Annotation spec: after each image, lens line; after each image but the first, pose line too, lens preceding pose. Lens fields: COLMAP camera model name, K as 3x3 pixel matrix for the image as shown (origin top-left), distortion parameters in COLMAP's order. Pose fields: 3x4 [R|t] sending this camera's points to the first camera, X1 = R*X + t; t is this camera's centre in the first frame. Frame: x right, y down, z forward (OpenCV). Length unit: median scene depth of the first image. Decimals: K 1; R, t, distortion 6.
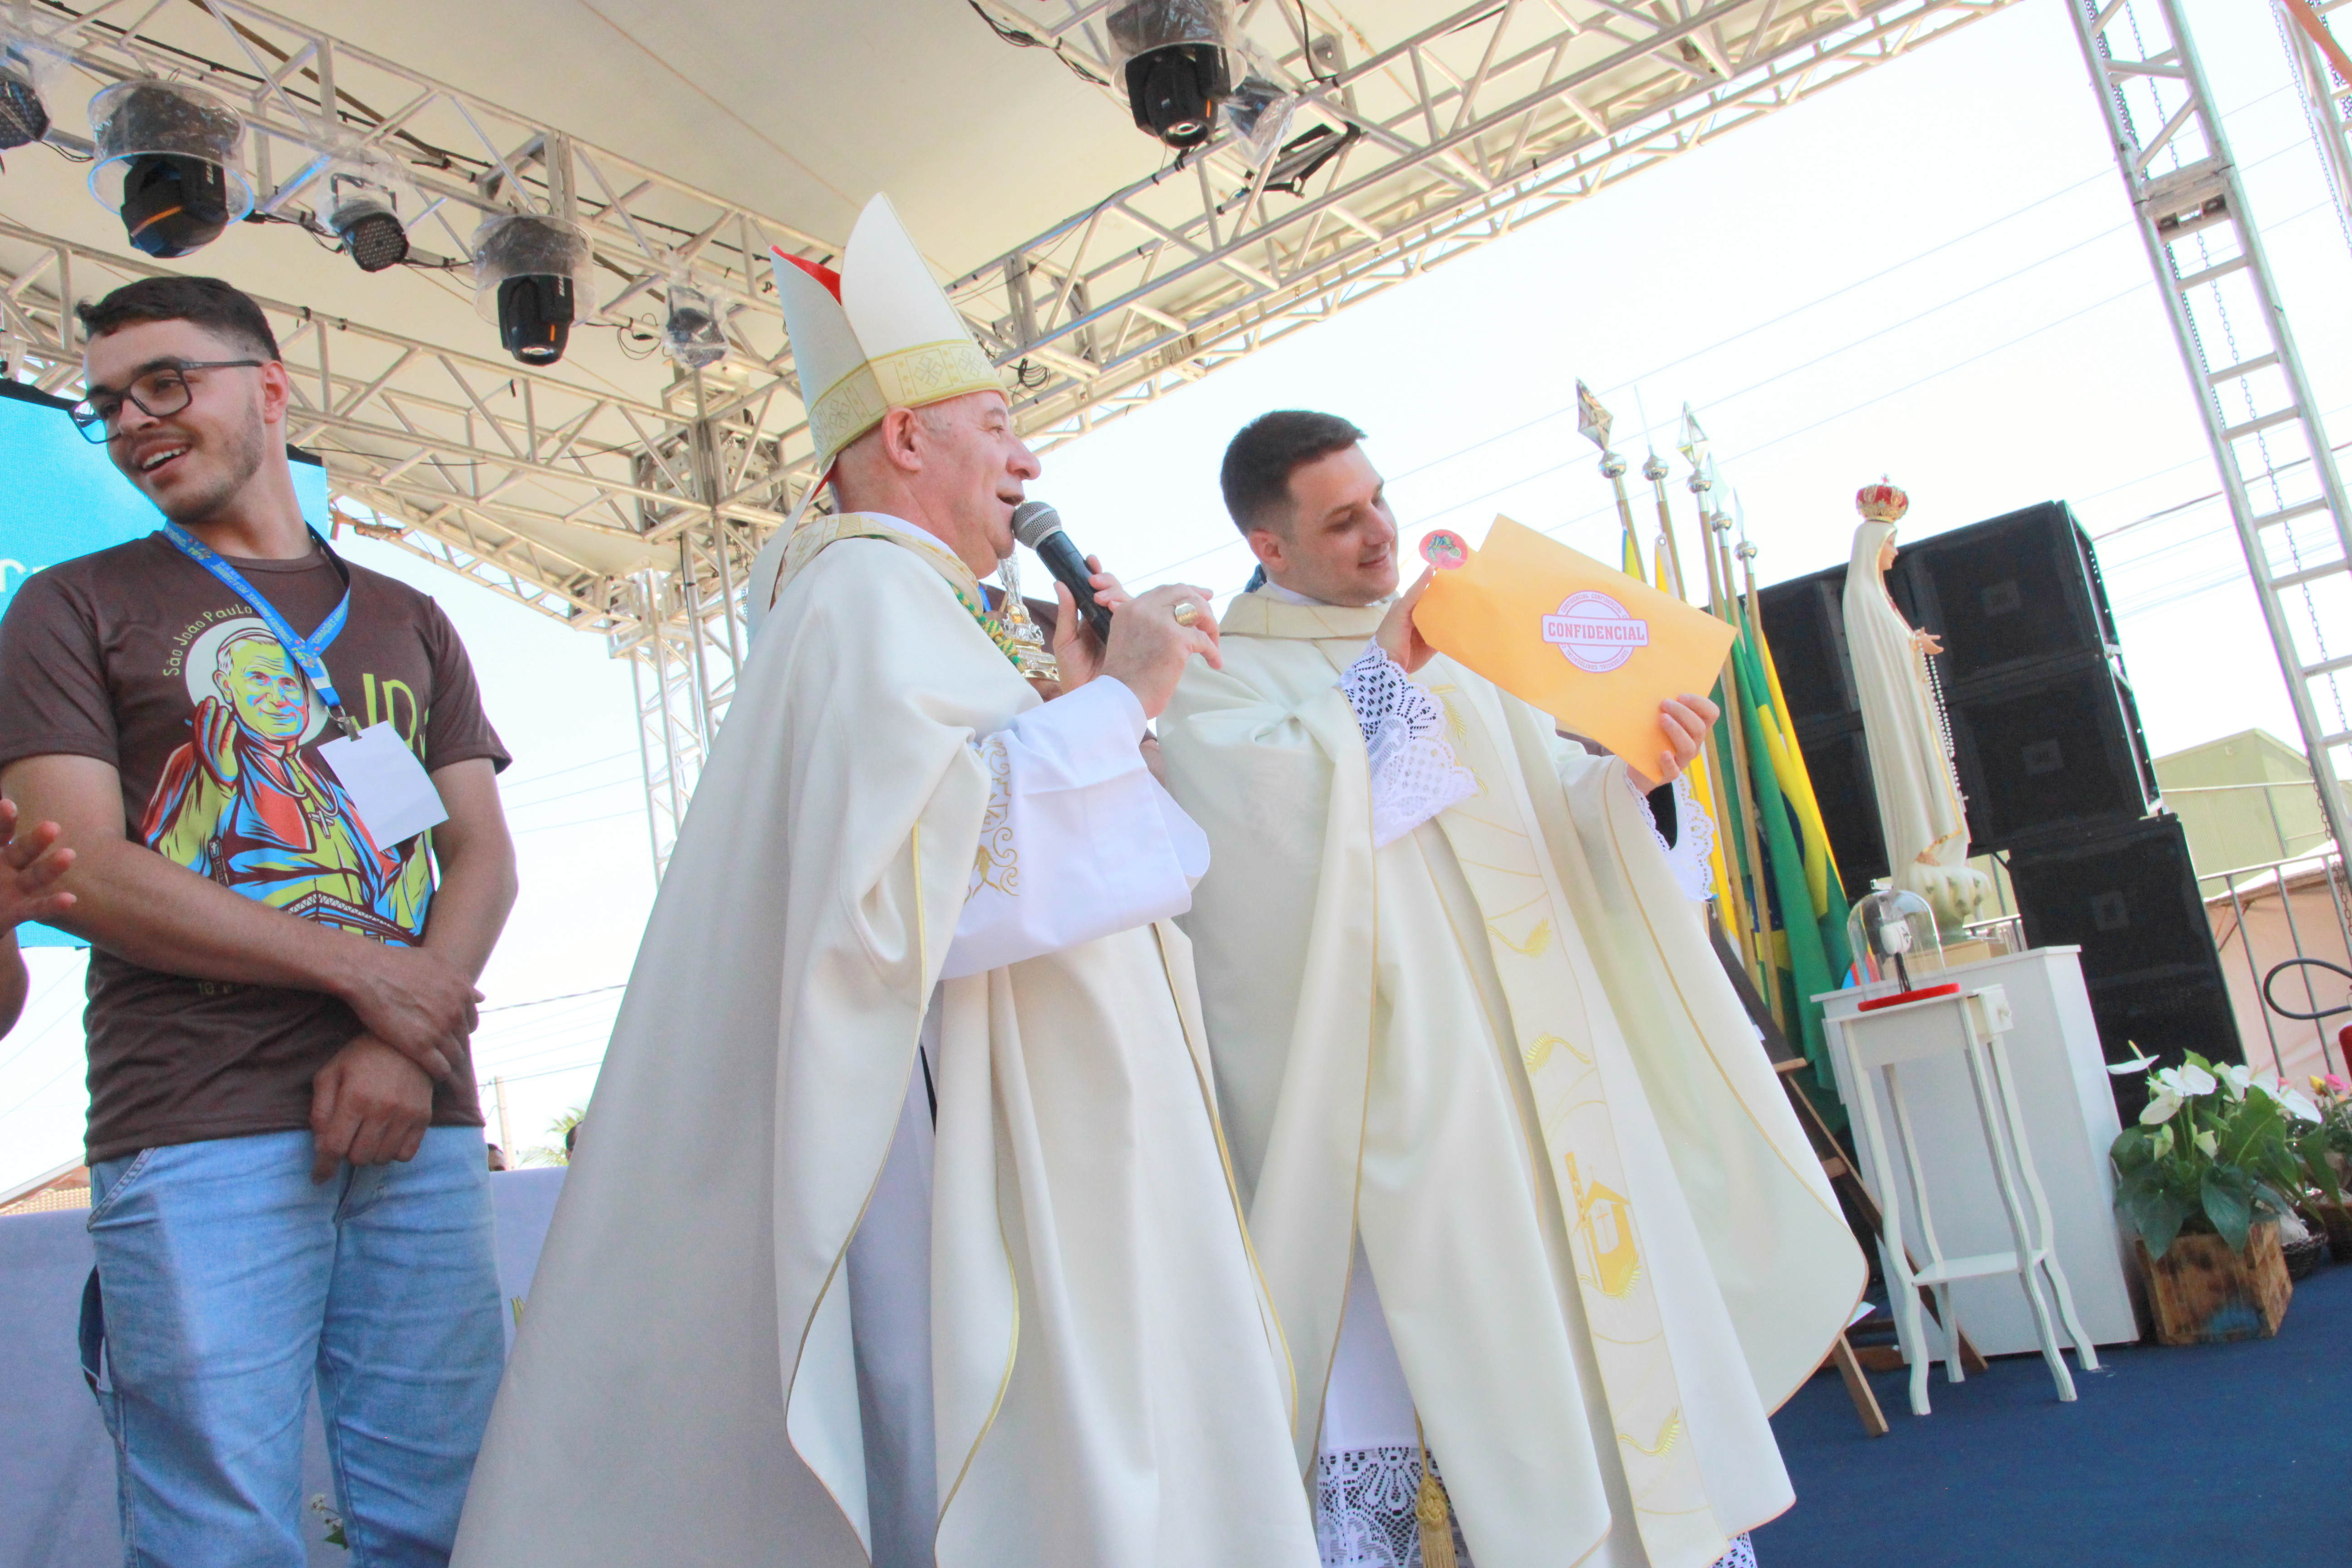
lens RADIAL K [[1837.5, 0, 1176.0], [0, 1837.5, 784.0], [0, 0, 1]] dist [-0.126089, 0.120728]
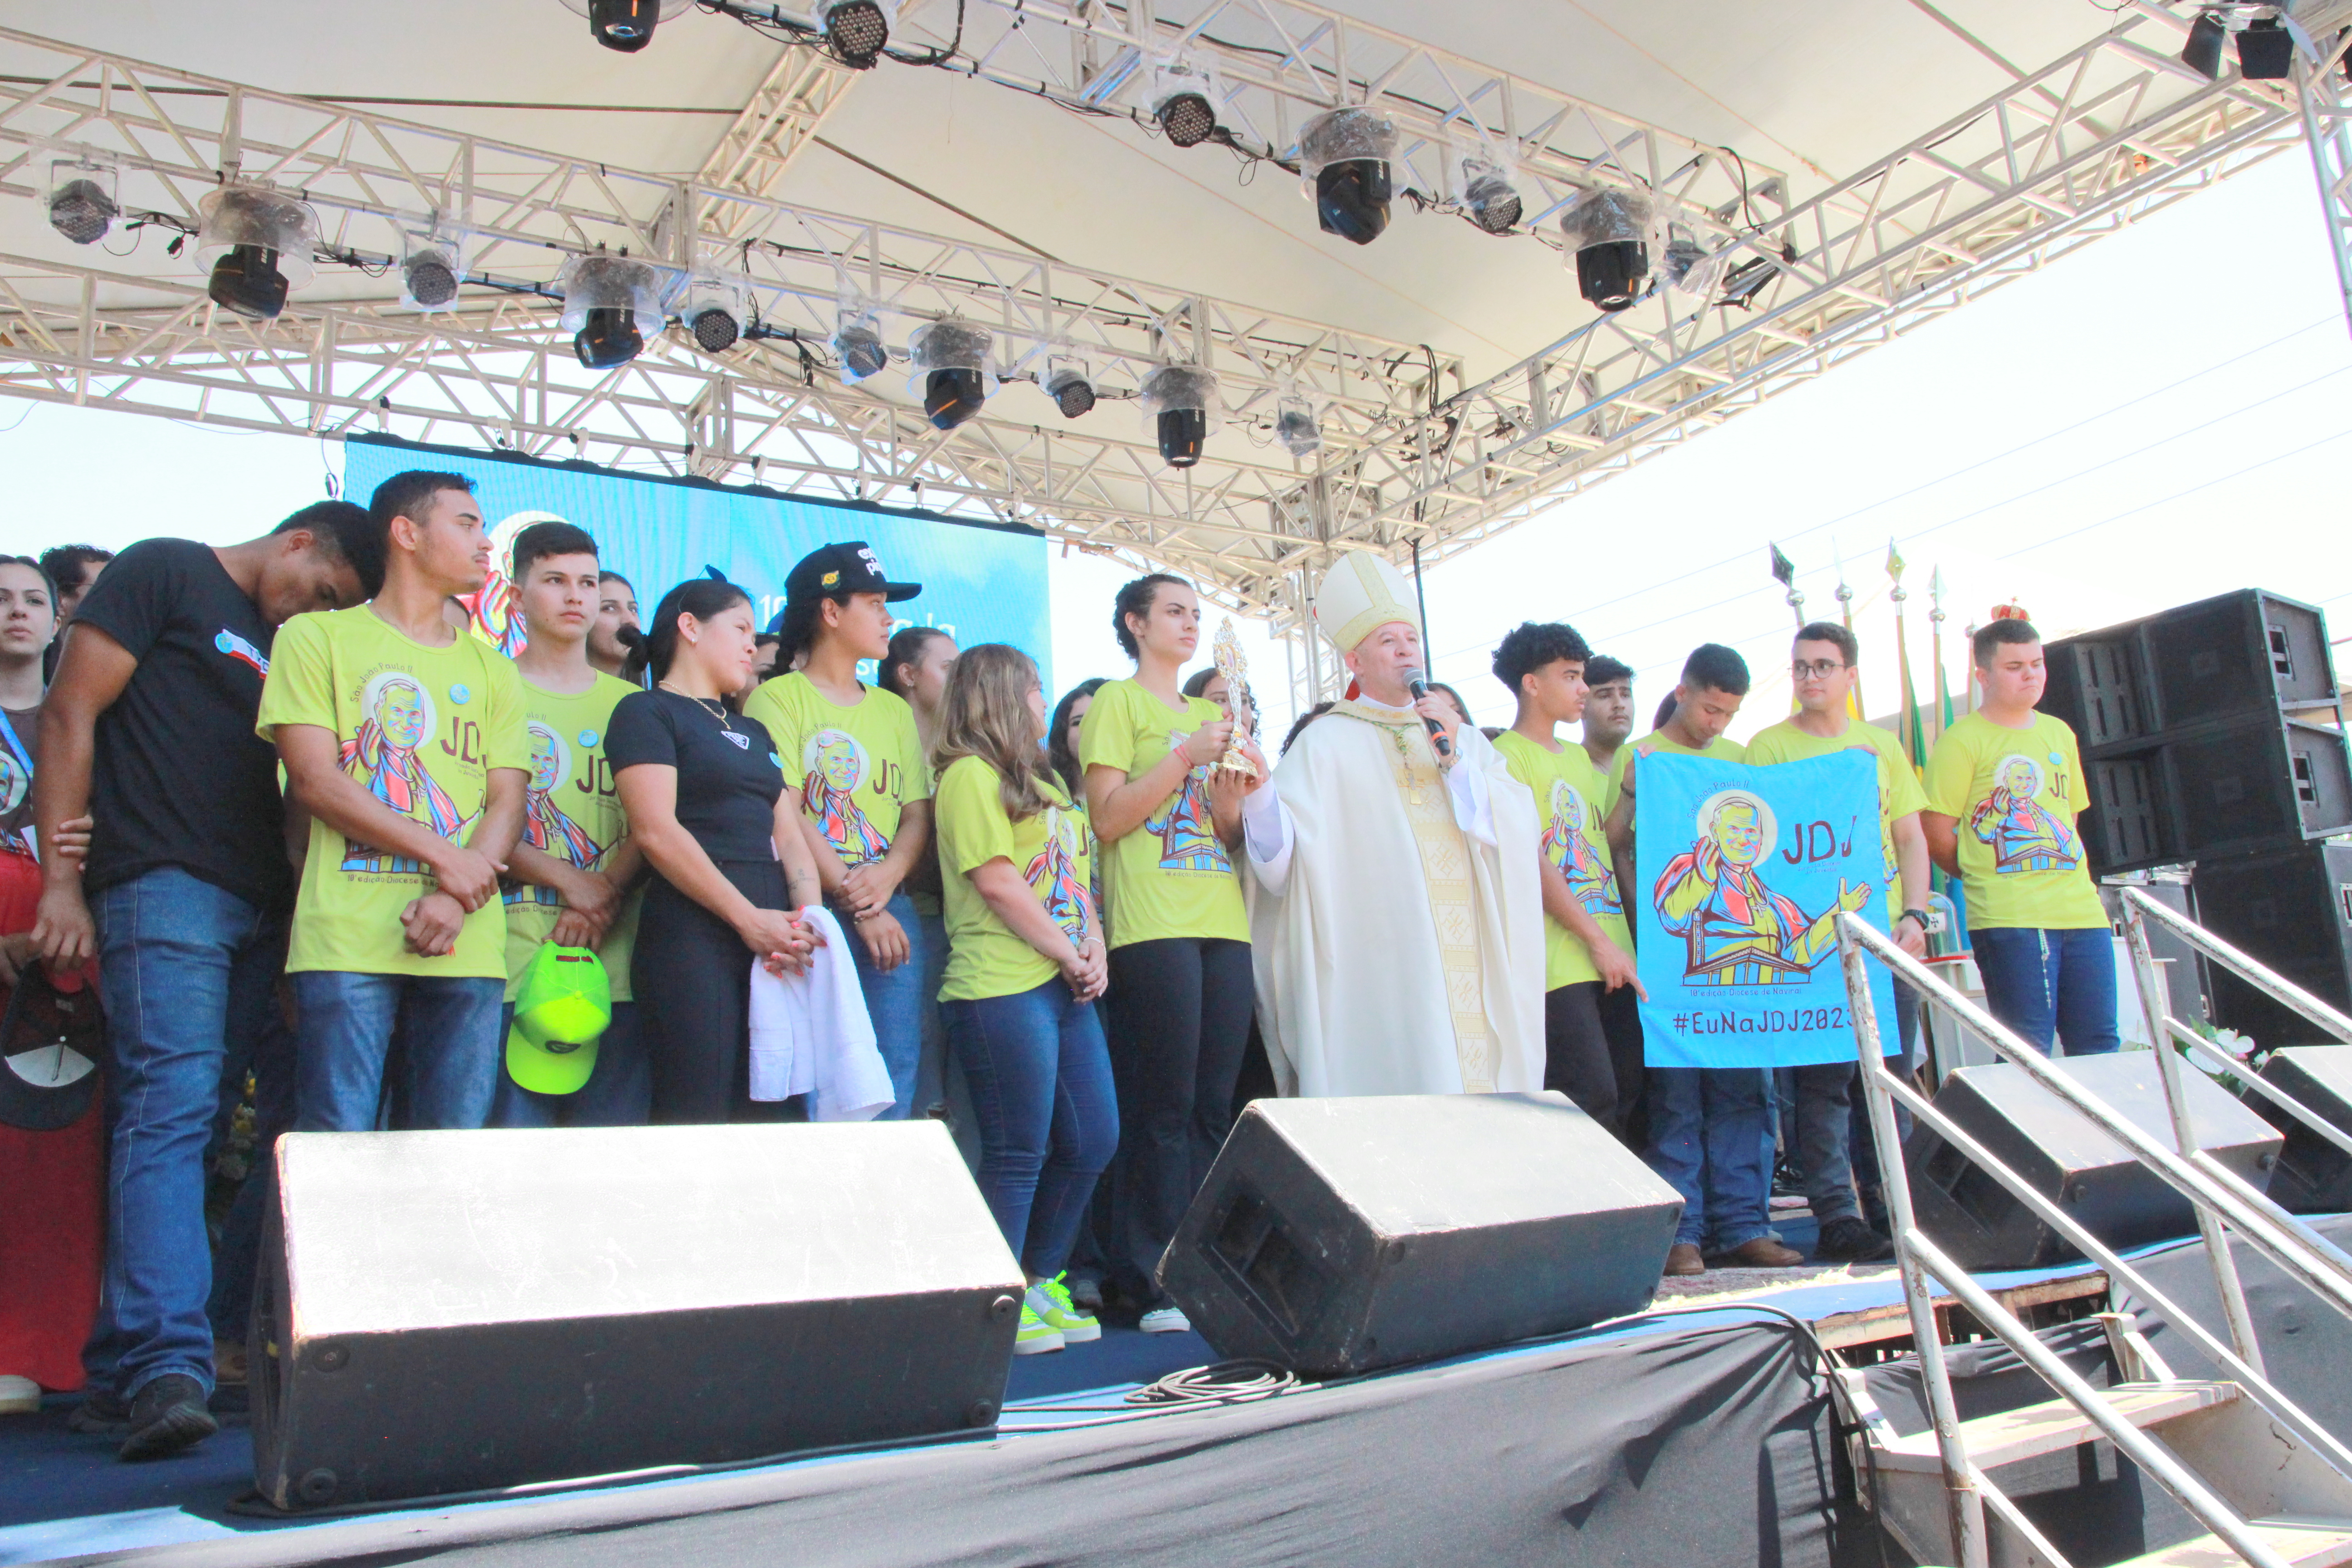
lens RADIAL K [[1840.3, 0, 1174.5], [0, 1840.3, 768.6], [0, 0, 1]] dist [-0.118853, 0.114182]
pose [[0.921668, 0.032674, -0.386602, 0.188131], [-0.018212, 0.998993, 0.041011, -0.045279], [0.387553, -0.030757, 0.921334, -0.316535]]
